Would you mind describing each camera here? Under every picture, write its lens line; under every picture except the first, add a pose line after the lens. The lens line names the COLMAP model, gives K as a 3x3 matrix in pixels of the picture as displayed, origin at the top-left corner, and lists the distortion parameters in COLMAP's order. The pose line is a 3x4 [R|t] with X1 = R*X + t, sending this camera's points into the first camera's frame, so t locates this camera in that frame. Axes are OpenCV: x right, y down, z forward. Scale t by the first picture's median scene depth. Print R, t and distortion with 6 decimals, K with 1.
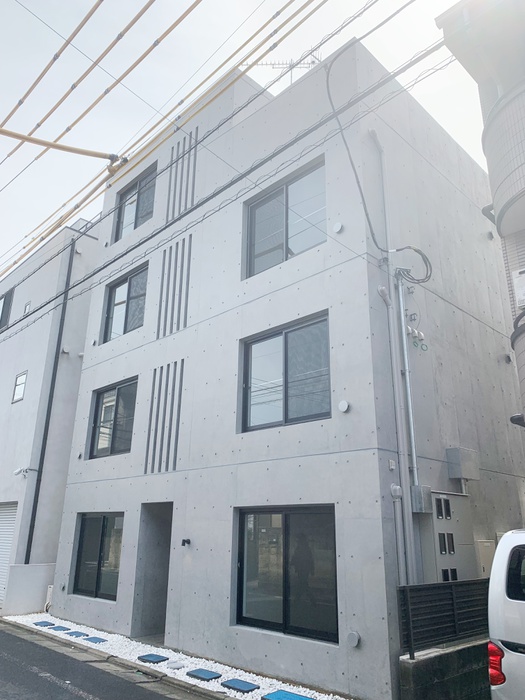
lens RADIAL K [[531.9, 0, 262.5], [0, 531.9, 350.0], [0, 0, 1]] dist [0.077668, -0.126691]
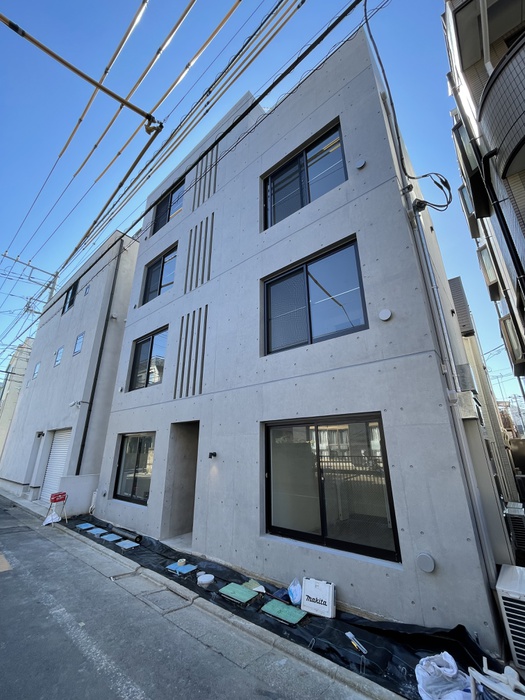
lens RADIAL K [[283.5, 0, 262.5], [0, 283.5, 350.0], [0, 0, 1]] dist [-0.000704, -0.000213]
pose [[0.995044, 0.013445, 0.098526, -0.091145], [-0.012658, 0.999883, -0.008617, 0.131430], [-0.098630, 0.007328, 0.995097, 0.367831]]
